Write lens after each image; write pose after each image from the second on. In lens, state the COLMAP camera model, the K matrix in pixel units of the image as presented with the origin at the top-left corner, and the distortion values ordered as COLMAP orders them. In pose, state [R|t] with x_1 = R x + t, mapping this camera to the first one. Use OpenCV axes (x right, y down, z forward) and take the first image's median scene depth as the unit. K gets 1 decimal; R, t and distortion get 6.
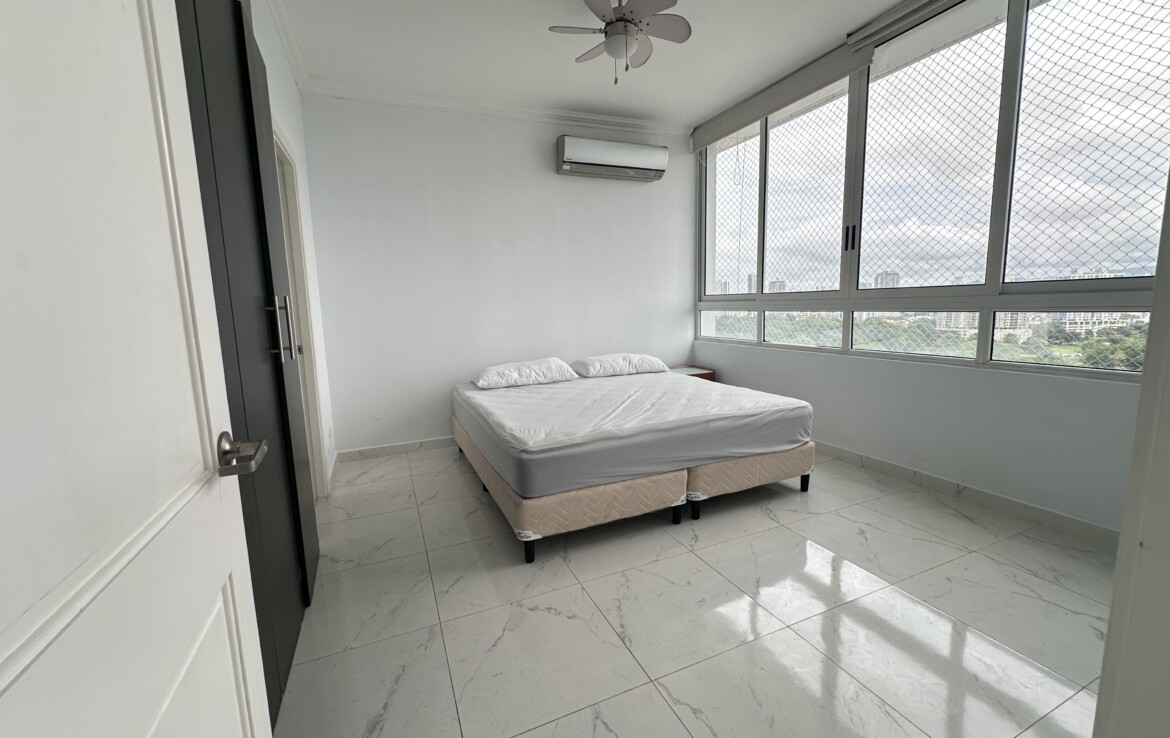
lens RADIAL K [[468.8, 0, 583.6], [0, 468.8, 367.6], [0, 0, 1]] dist [0.000595, 0.000021]
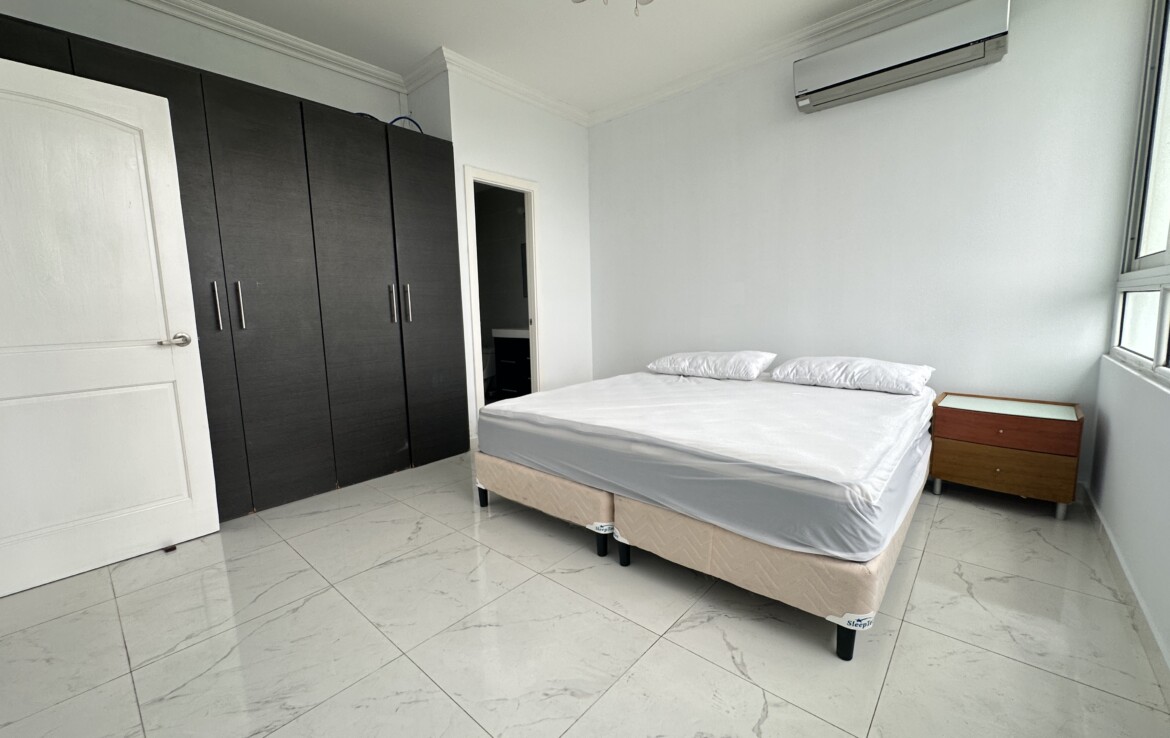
lens RADIAL K [[468.8, 0, 583.9], [0, 468.8, 367.1], [0, 0, 1]] dist [0.000595, 0.000021]
pose [[0.420229, 0.132788, -0.897650, 0.868276], [-0.110526, 0.989360, 0.094613, -0.061063], [0.900662, 0.059455, 0.430434, 0.605110]]
